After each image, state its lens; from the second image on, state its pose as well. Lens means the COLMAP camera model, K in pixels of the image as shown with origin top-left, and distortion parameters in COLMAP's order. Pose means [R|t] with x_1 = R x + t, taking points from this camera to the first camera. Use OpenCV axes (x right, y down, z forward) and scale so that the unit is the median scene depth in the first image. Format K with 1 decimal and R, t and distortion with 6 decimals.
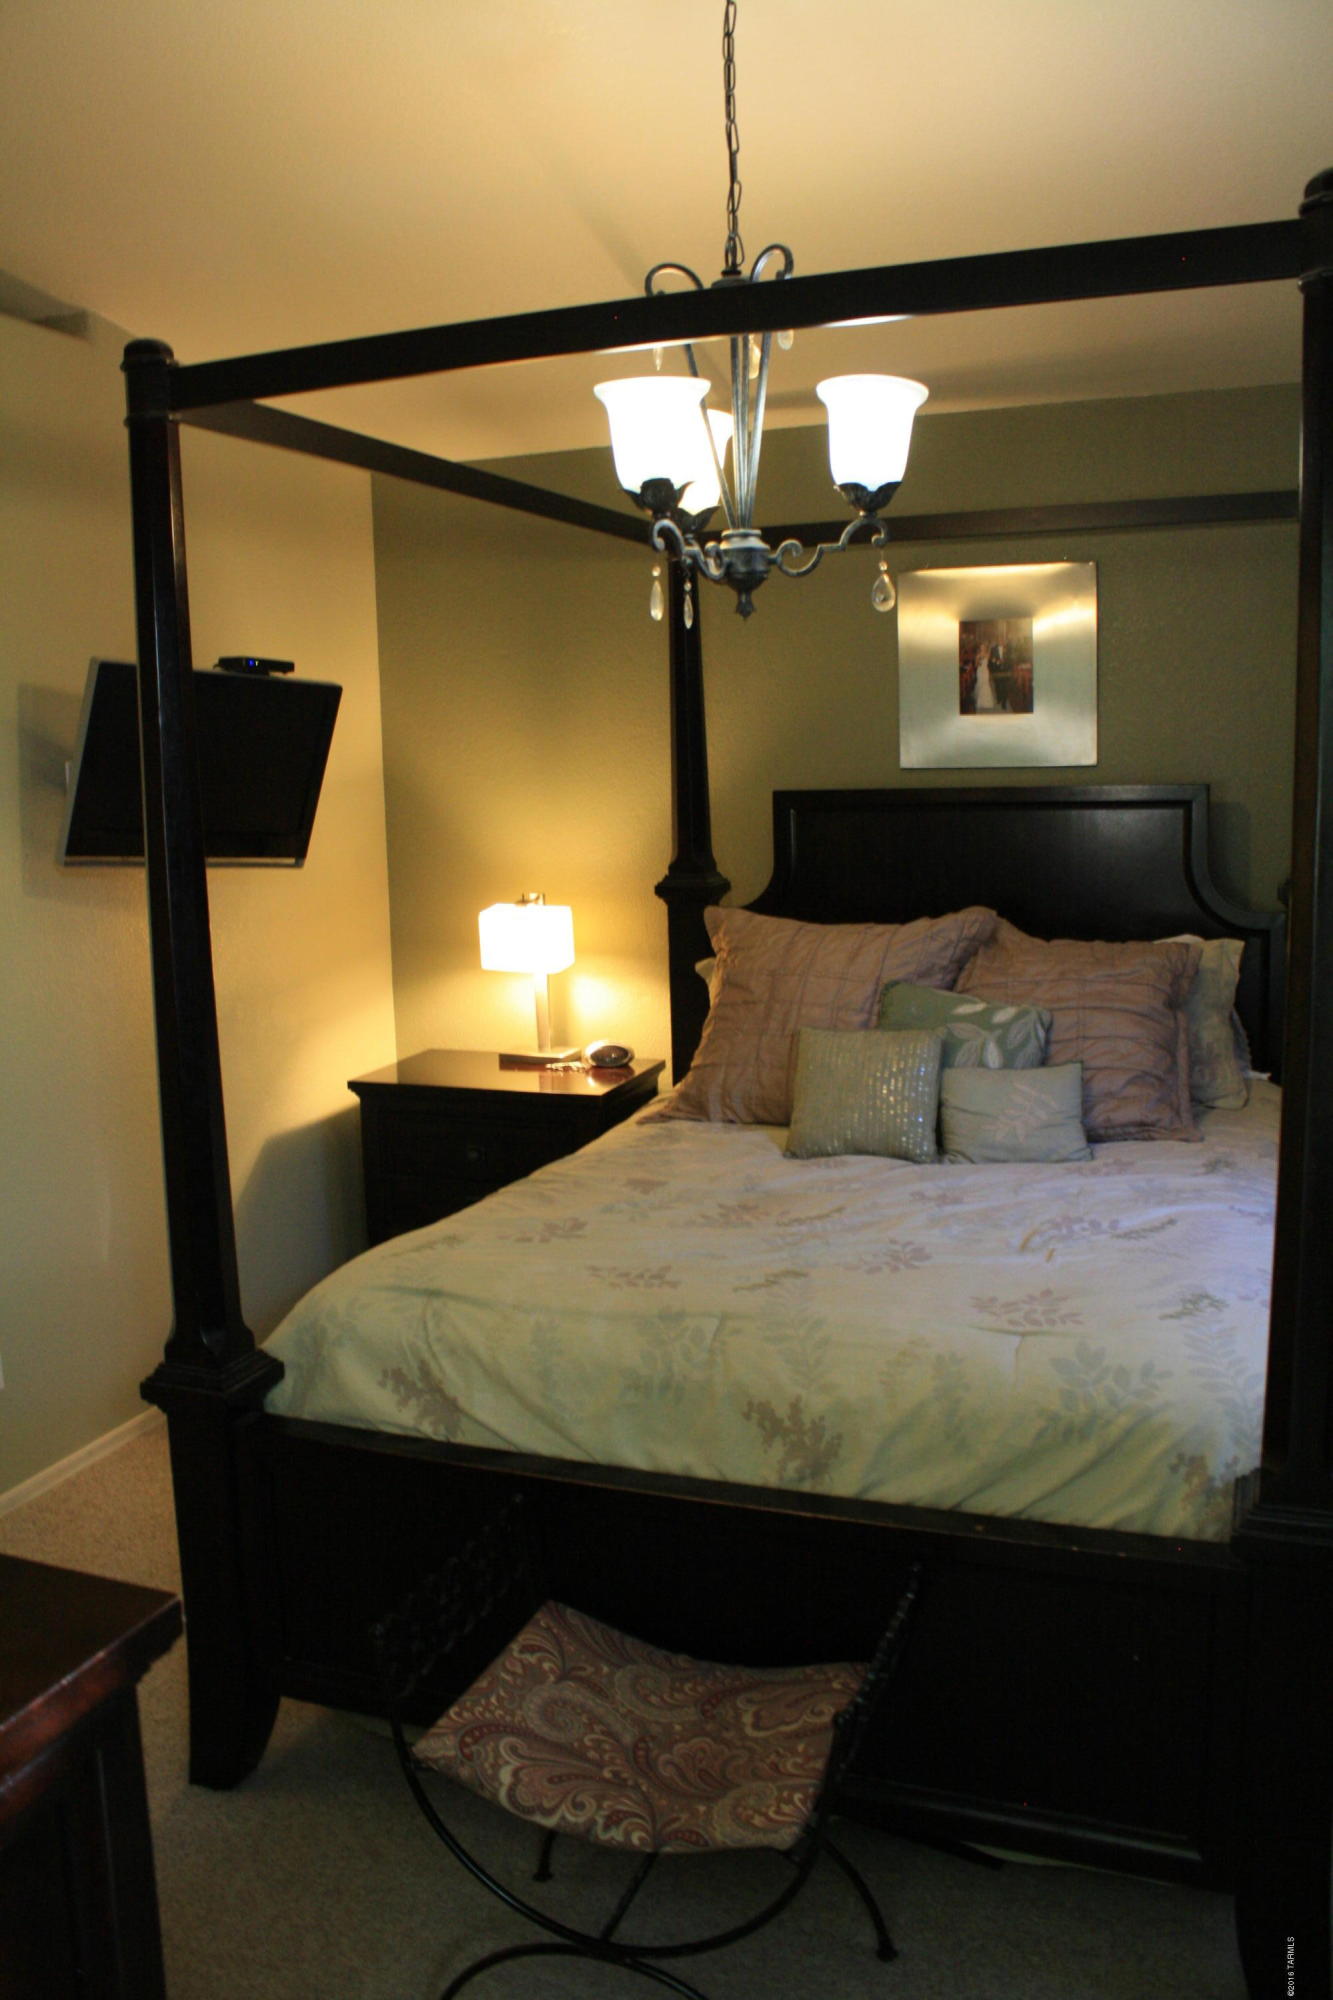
lens RADIAL K [[1674.3, 0, 666.5], [0, 1674.3, 1000.0], [0, 0, 1]] dist [-0.139709, -0.001995]
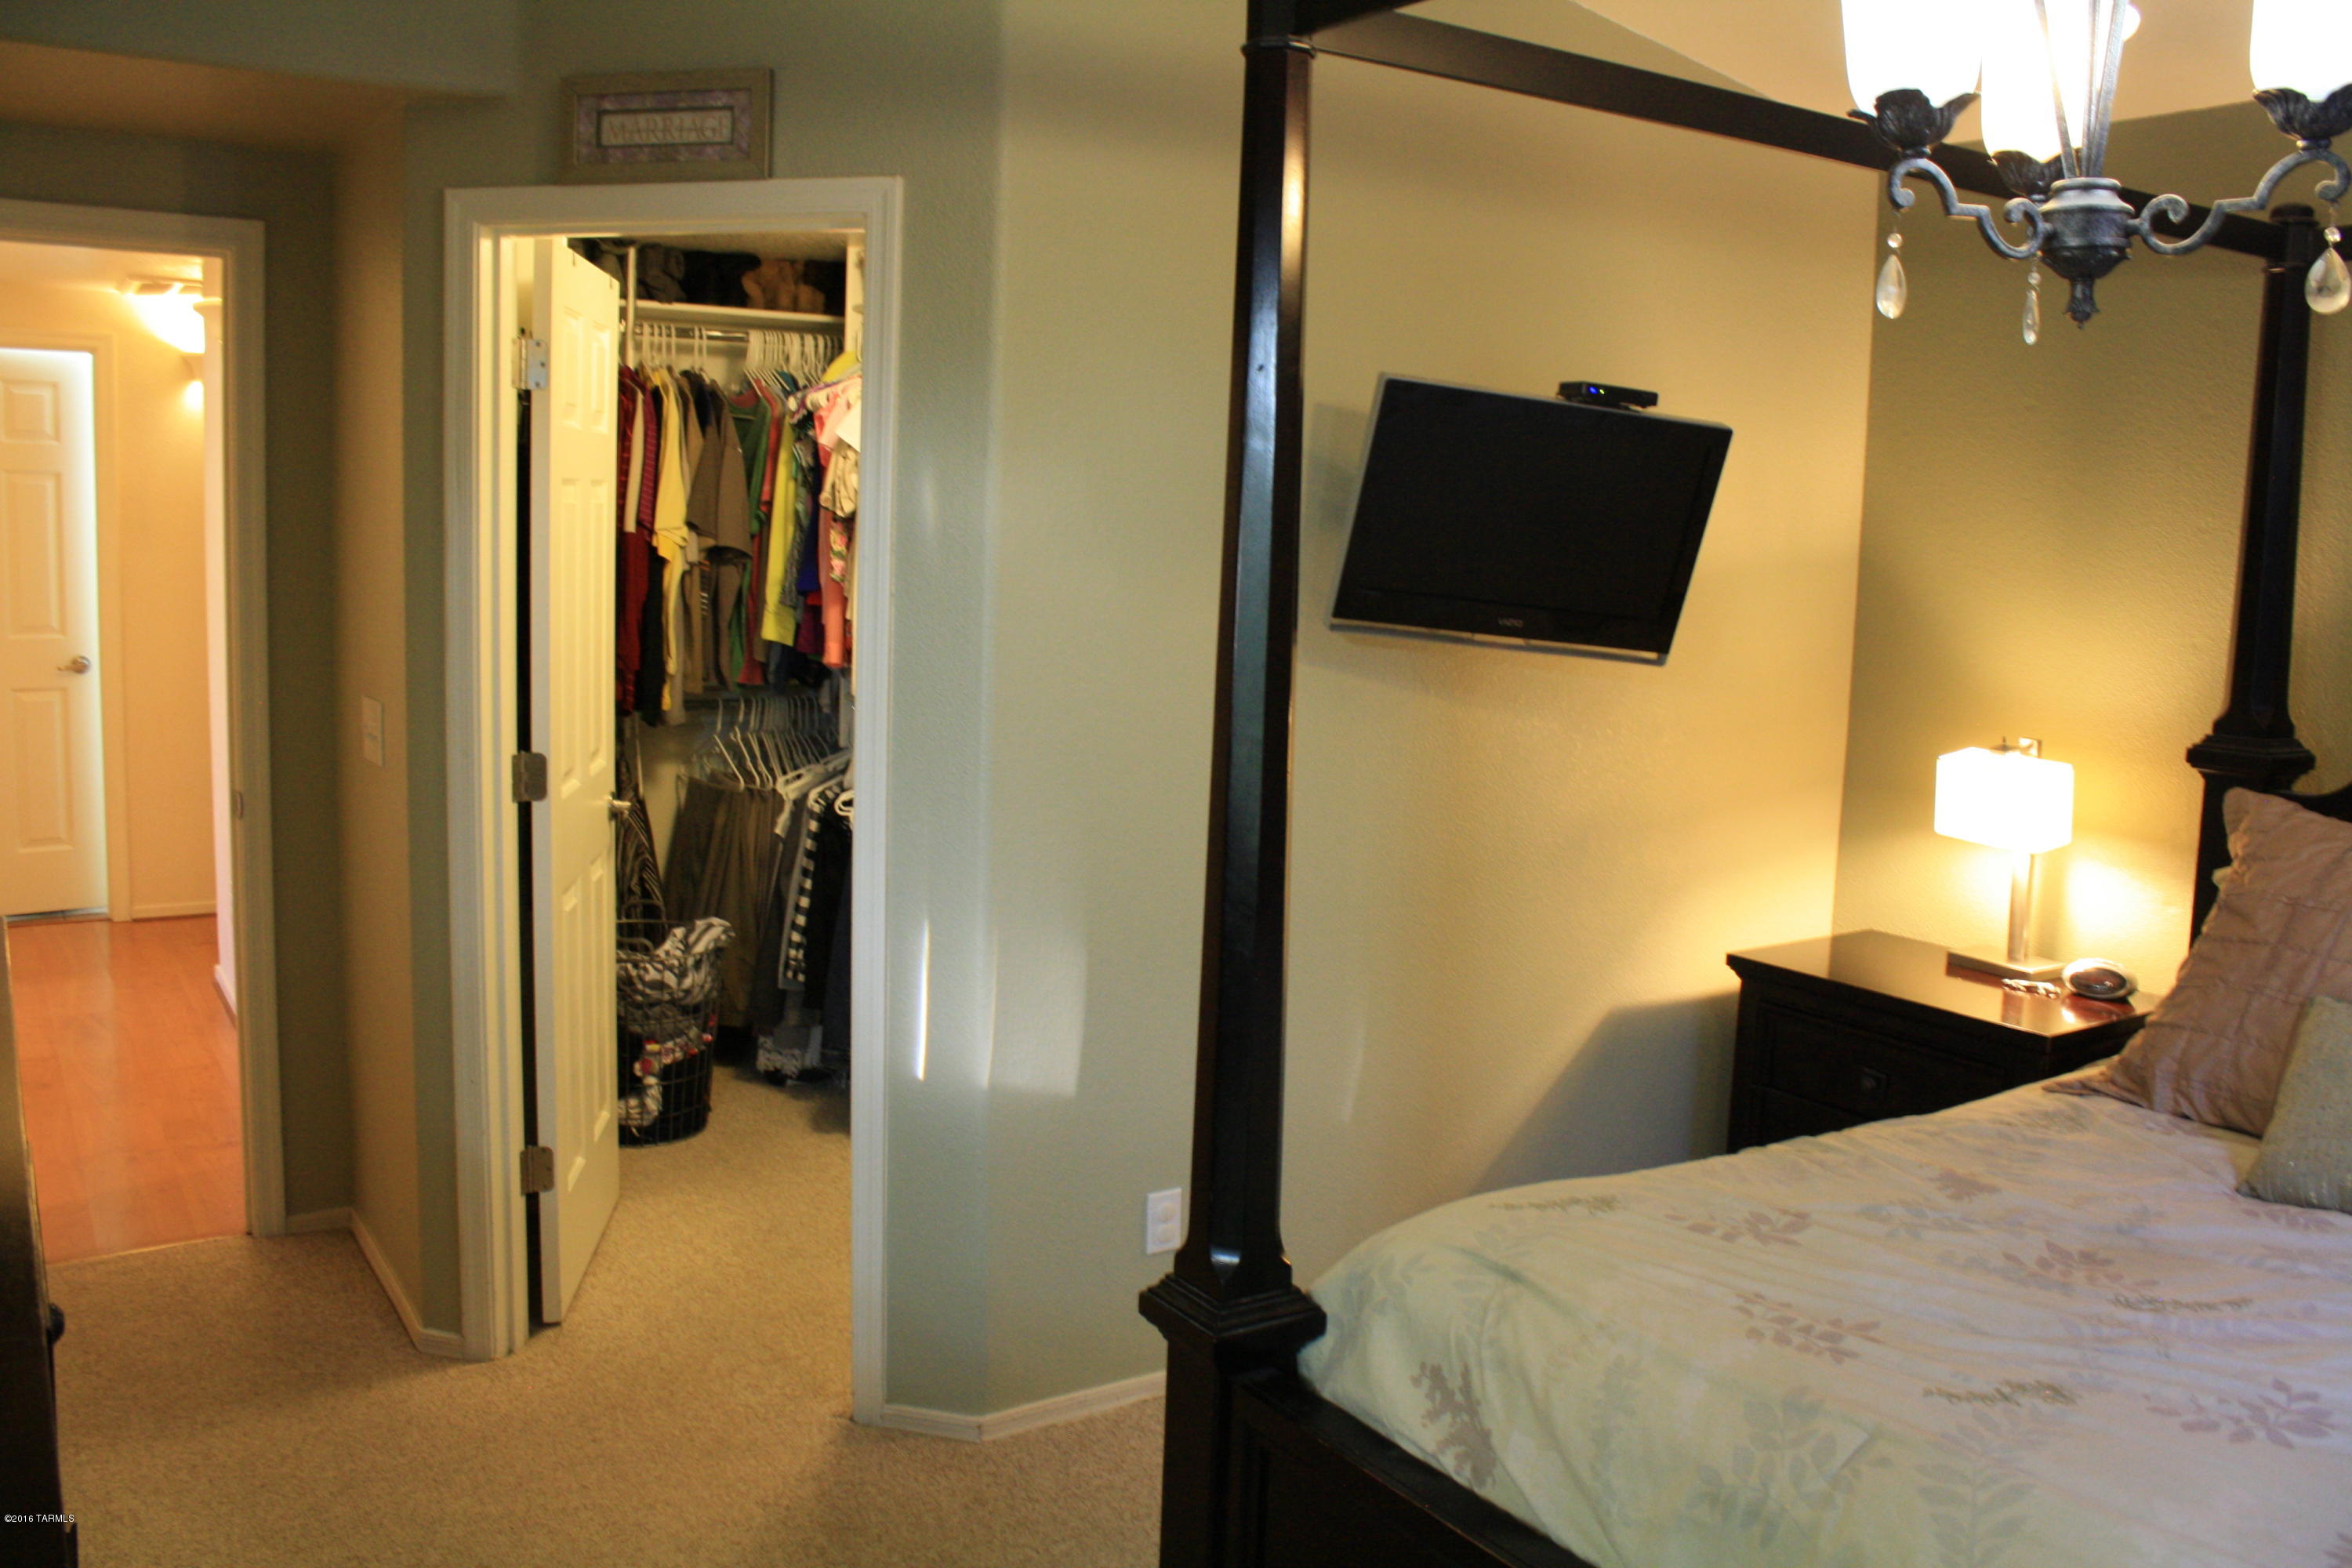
lens RADIAL K [[2000.4, 0, 1128.1], [0, 2000.4, 749.0], [0, 0, 1]] dist [-0.154782, 0.122205]
pose [[0.811801, 0.123287, -0.570771, 0.172605], [-0.142313, 0.989756, 0.011377, -0.029275], [0.566326, 0.071992, 0.821031, 0.206326]]
